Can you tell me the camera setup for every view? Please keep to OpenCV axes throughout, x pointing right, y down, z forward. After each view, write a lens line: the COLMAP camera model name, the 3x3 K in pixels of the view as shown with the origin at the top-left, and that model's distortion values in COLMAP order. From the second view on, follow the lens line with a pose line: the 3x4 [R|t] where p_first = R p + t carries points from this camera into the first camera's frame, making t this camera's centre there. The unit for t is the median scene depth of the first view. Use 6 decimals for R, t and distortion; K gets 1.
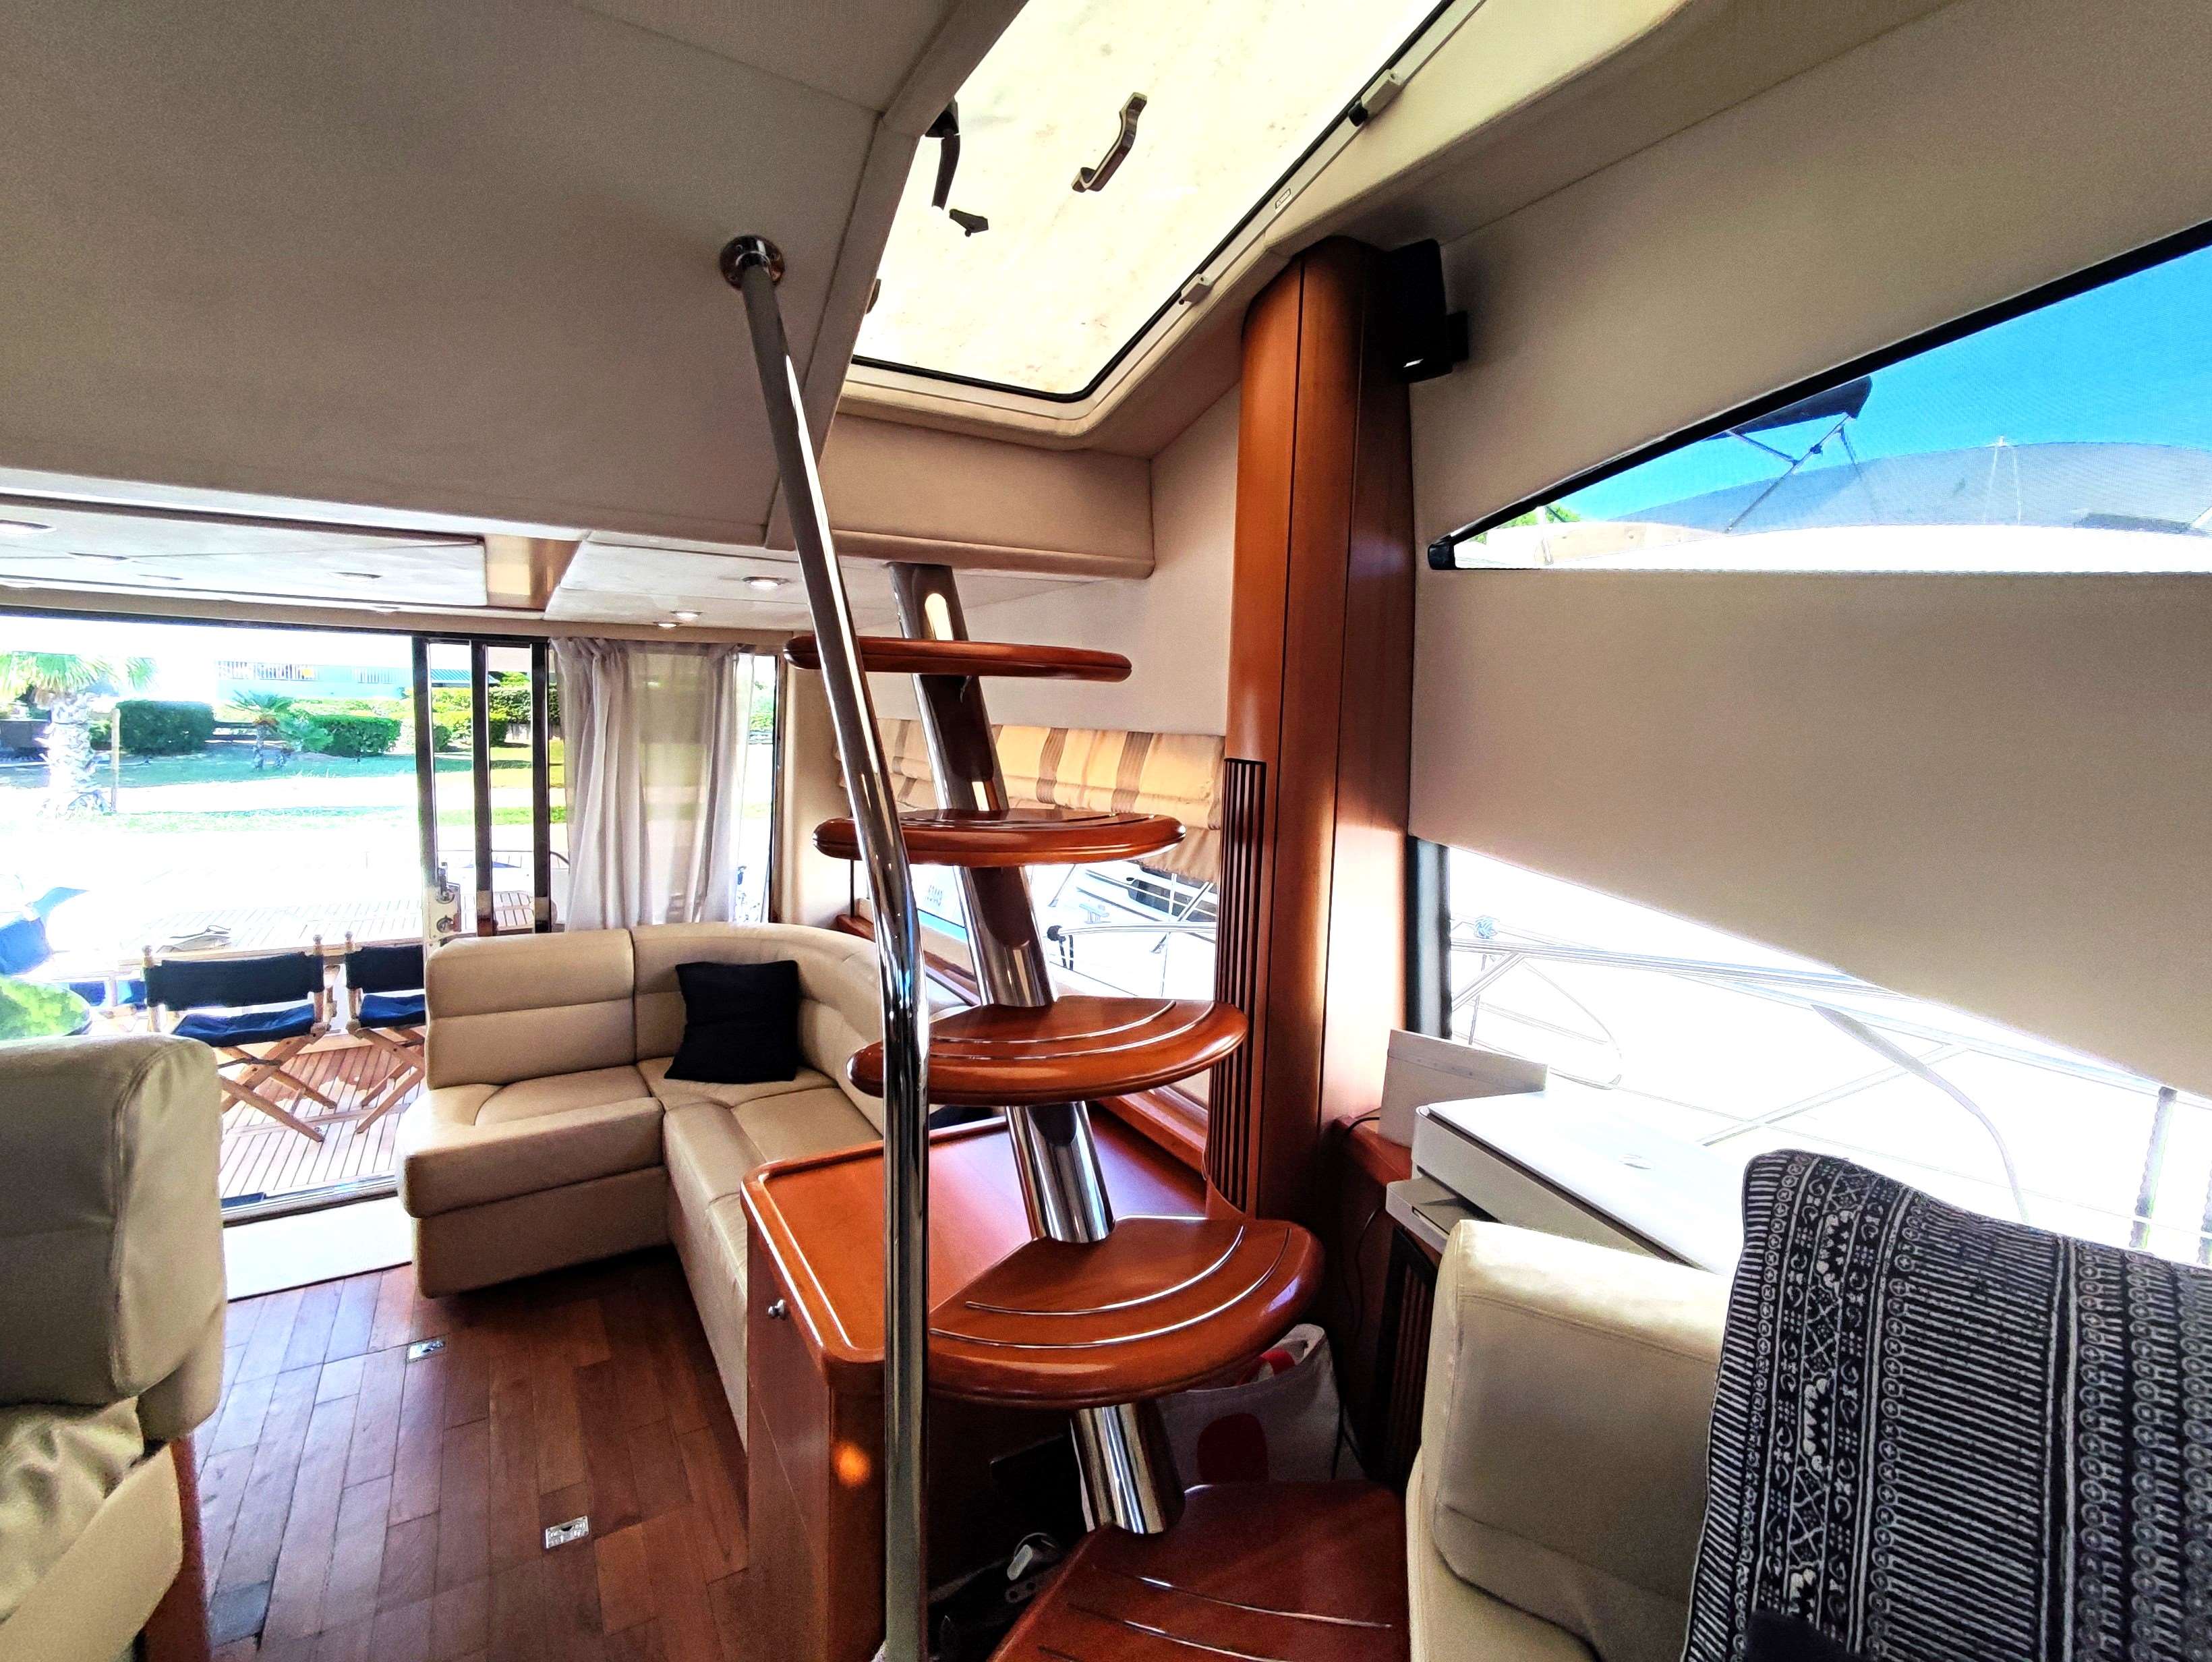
lens RADIAL K [[1028.7, 0, 1110.6], [0, 1028.7, 794.9], [0, 0, 1]] dist [0.010850, 0.000002]
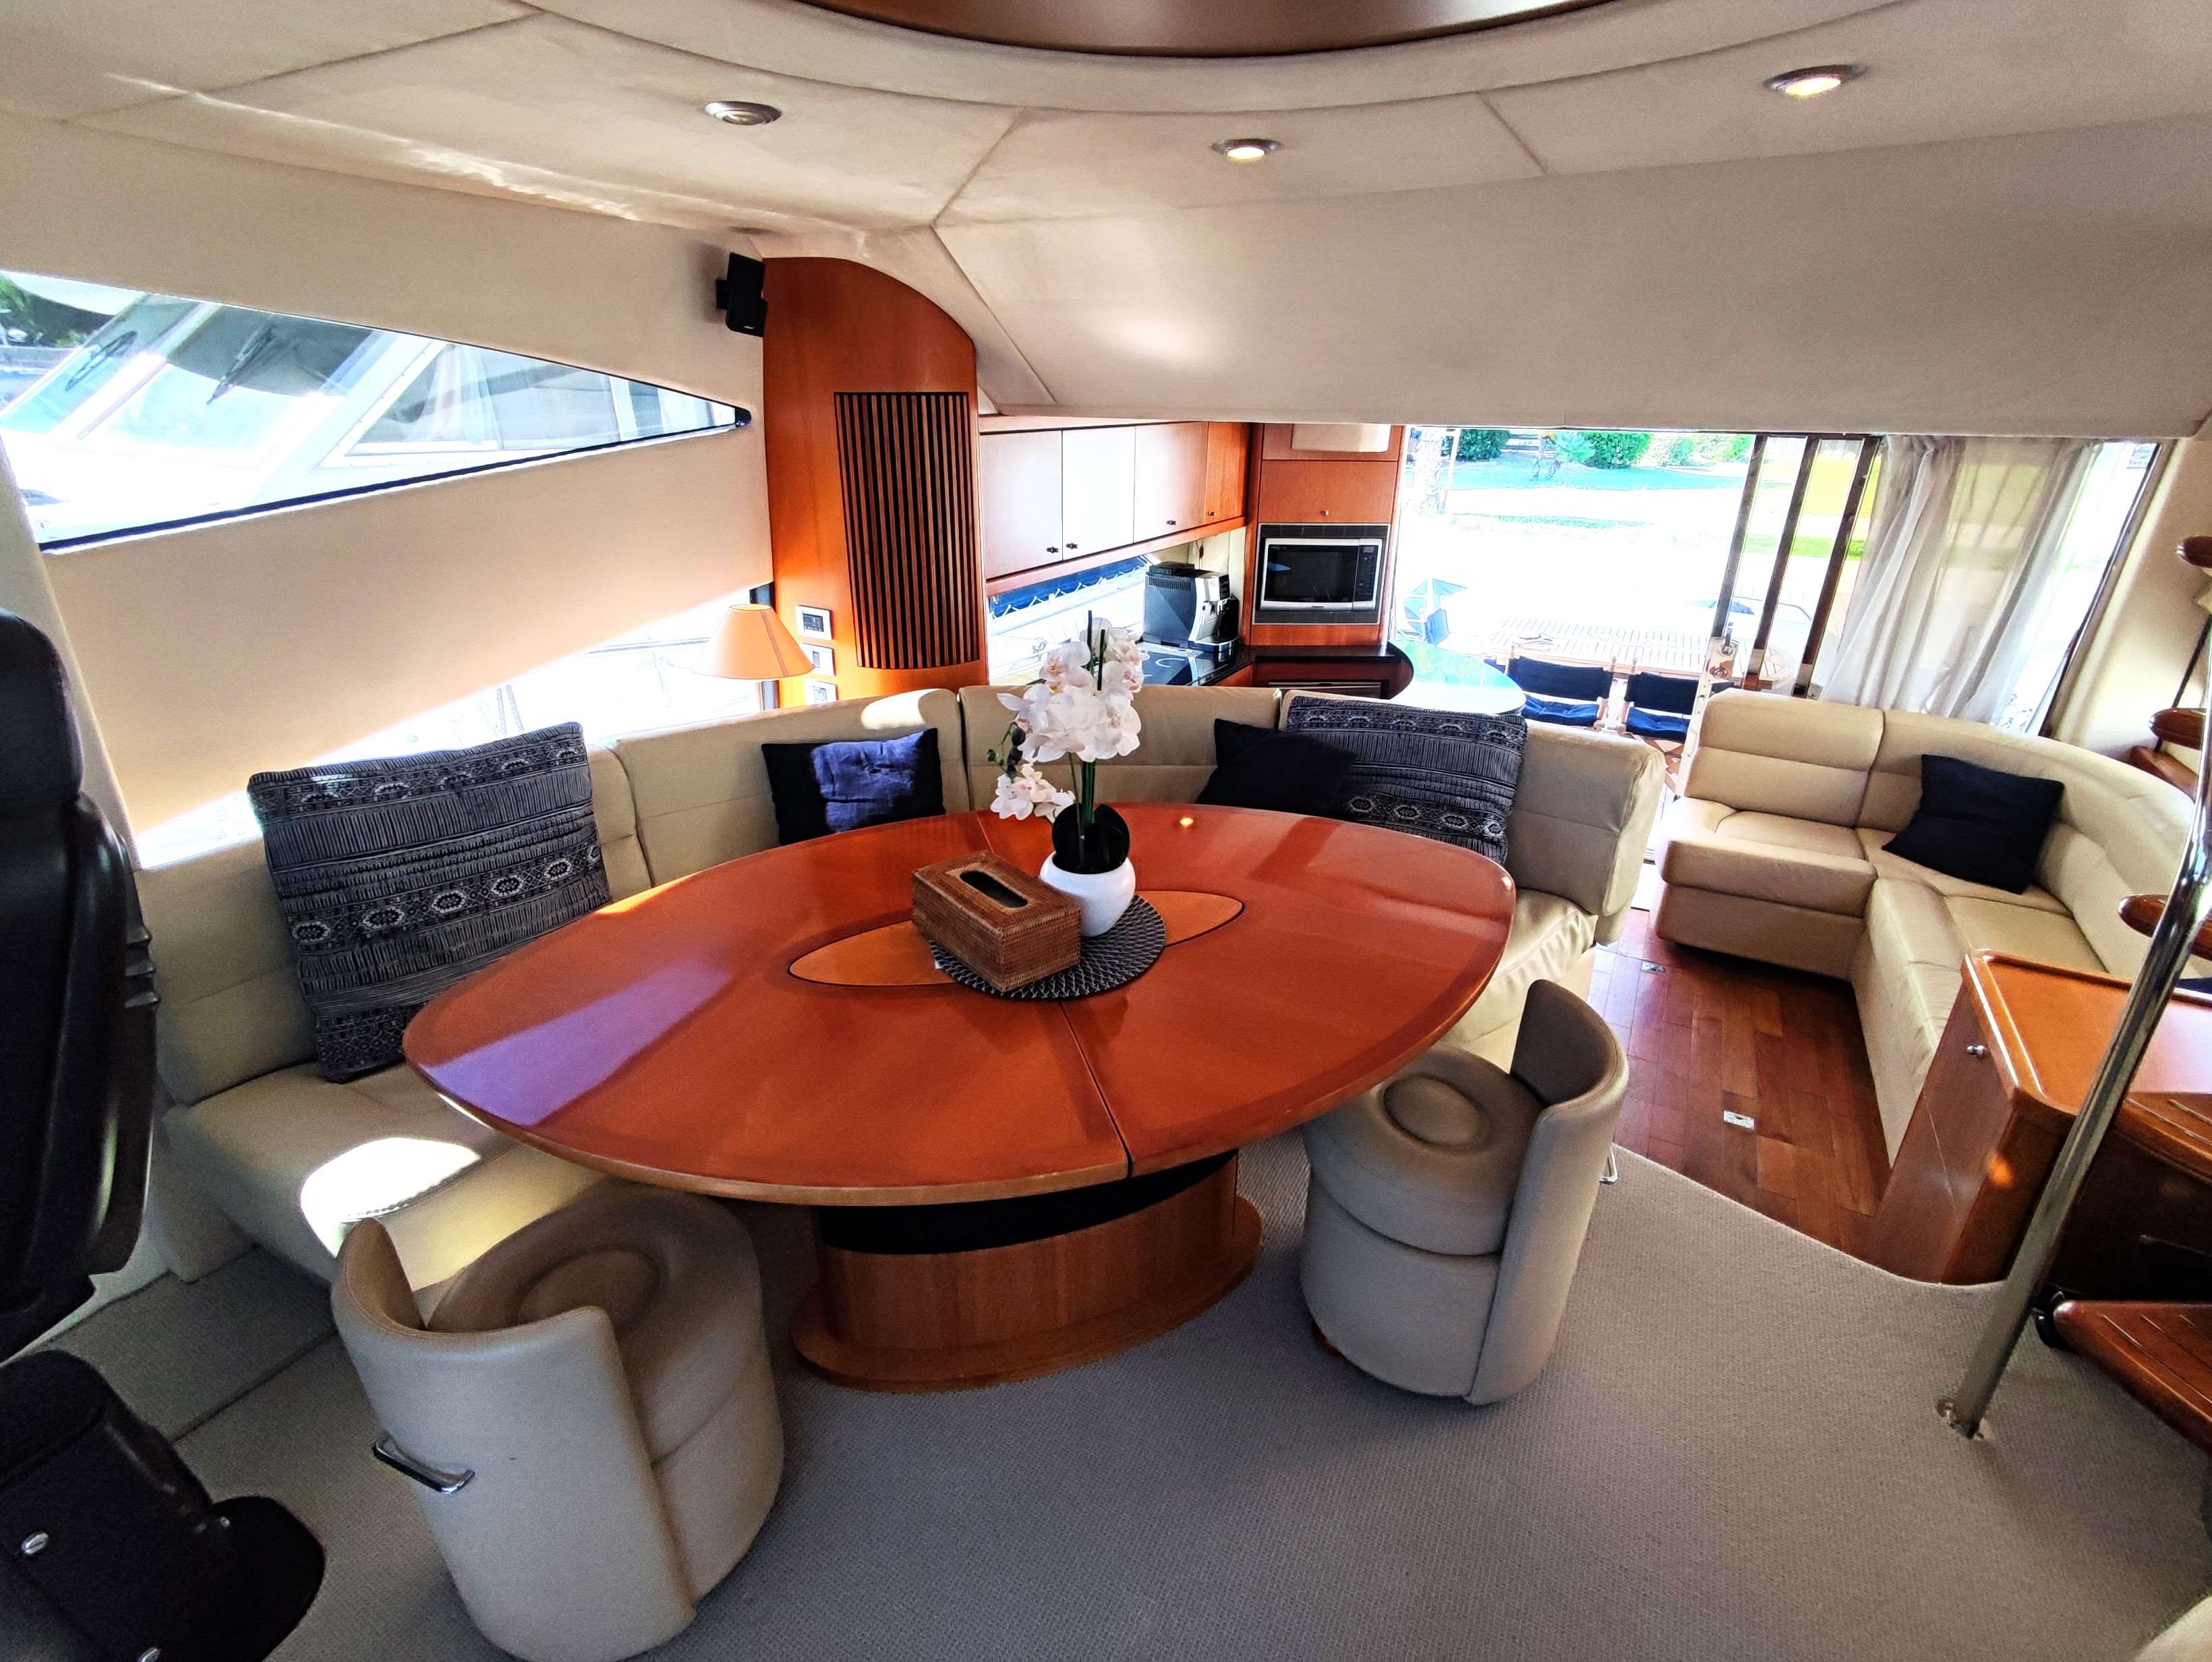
lens RADIAL K [[1028.7, 0, 1110.6], [0, 1028.7, 794.9], [0, 0, 1]] dist [0.010850, 0.000002]
pose [[0.497215, 0.302504, -0.813184, 0.053581], [-0.074173, 0.948640, 0.307541, -0.069374], [0.864451, -0.092598, 0.494116, -0.290034]]
